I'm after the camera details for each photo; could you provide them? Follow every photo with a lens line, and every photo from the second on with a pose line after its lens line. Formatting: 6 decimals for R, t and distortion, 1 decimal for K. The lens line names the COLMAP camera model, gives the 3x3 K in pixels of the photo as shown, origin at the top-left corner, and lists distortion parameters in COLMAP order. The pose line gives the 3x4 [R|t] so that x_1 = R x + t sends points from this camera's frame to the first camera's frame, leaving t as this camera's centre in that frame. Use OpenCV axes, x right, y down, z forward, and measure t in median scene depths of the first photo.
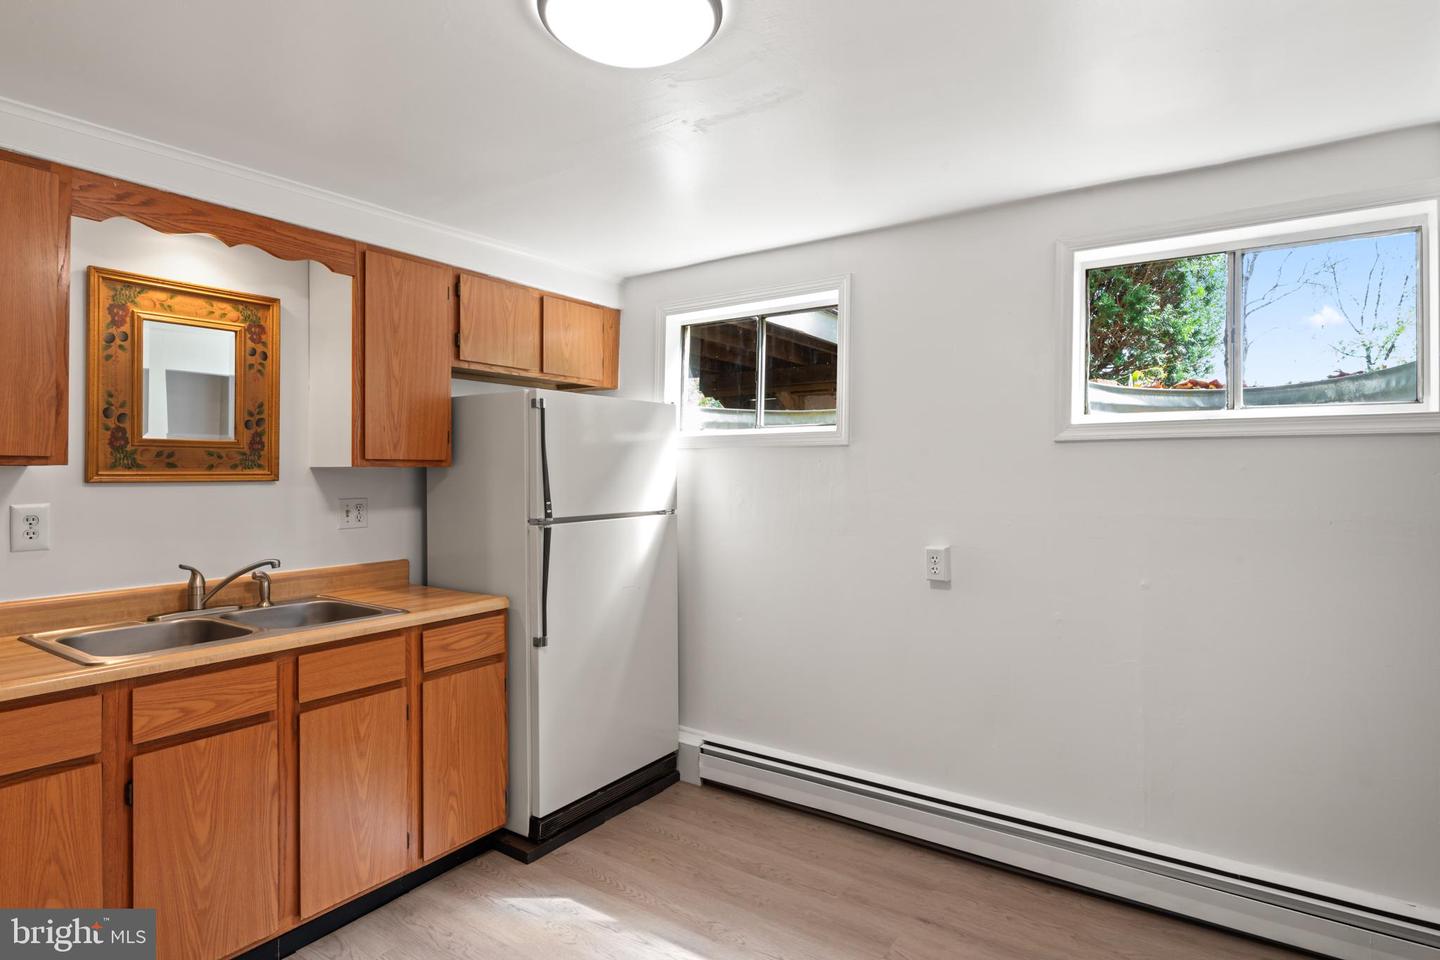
lens RADIAL K [[774.9, 0, 731.5], [0, 774.9, 474.2], [0, 0, 1]] dist [-0.002520, 0.001006]
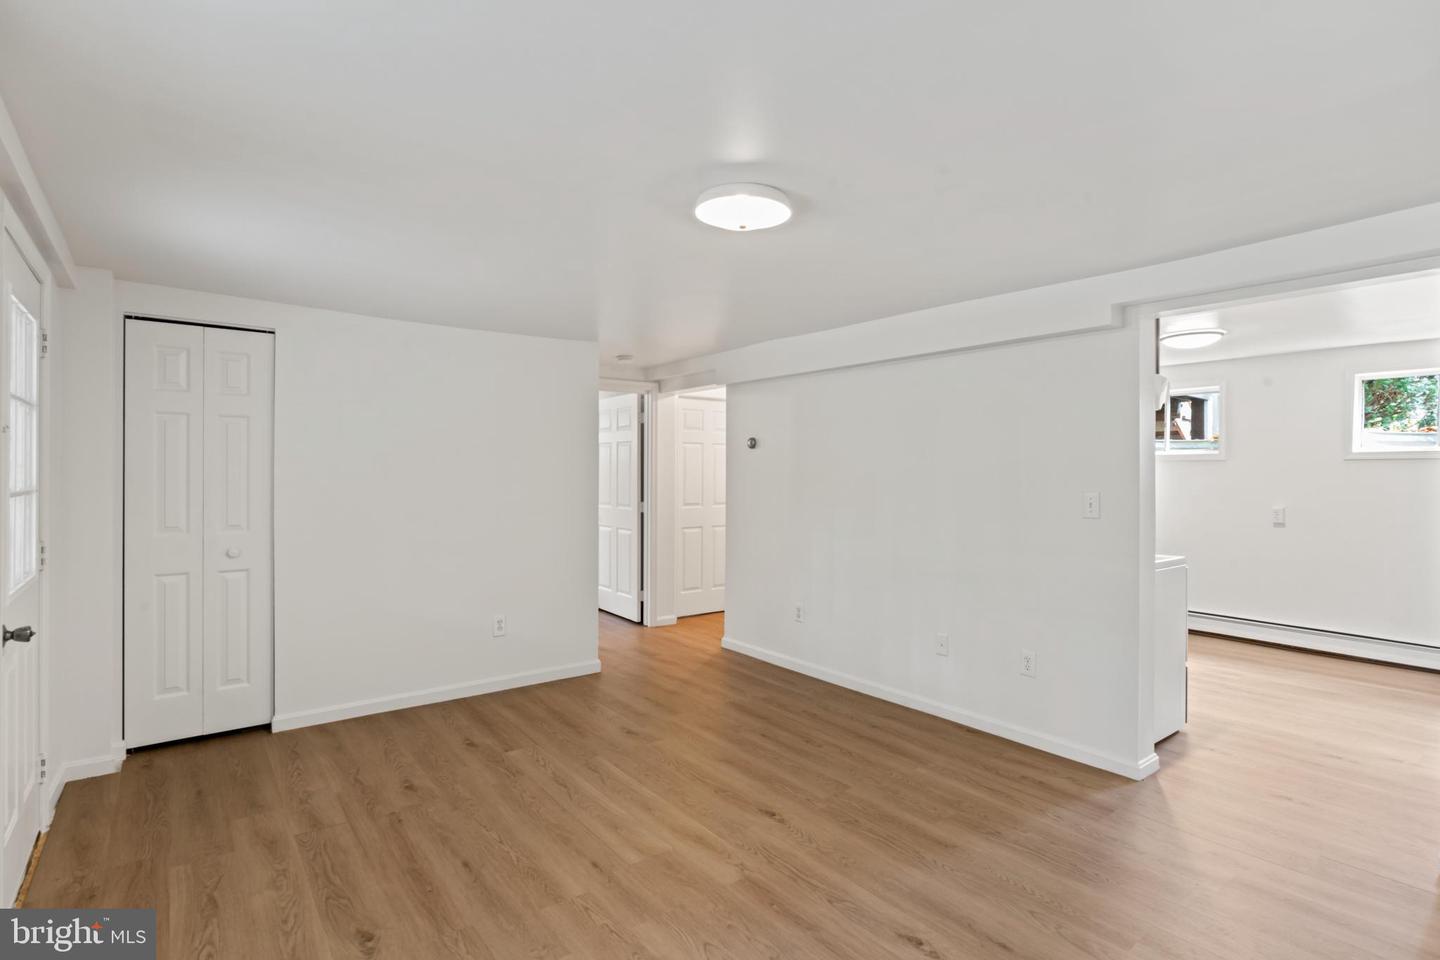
lens RADIAL K [[719.9, 0, 725.1], [0, 719.9, 471.3], [0, 0, 1]] dist [-0.003256, -0.000488]
pose [[0.949117, 0.009771, -0.314771, -0.601237], [-0.010217, 0.999948, 0.000231, 0.007226], [0.314757, 0.002997, 0.949167, -1.473192]]
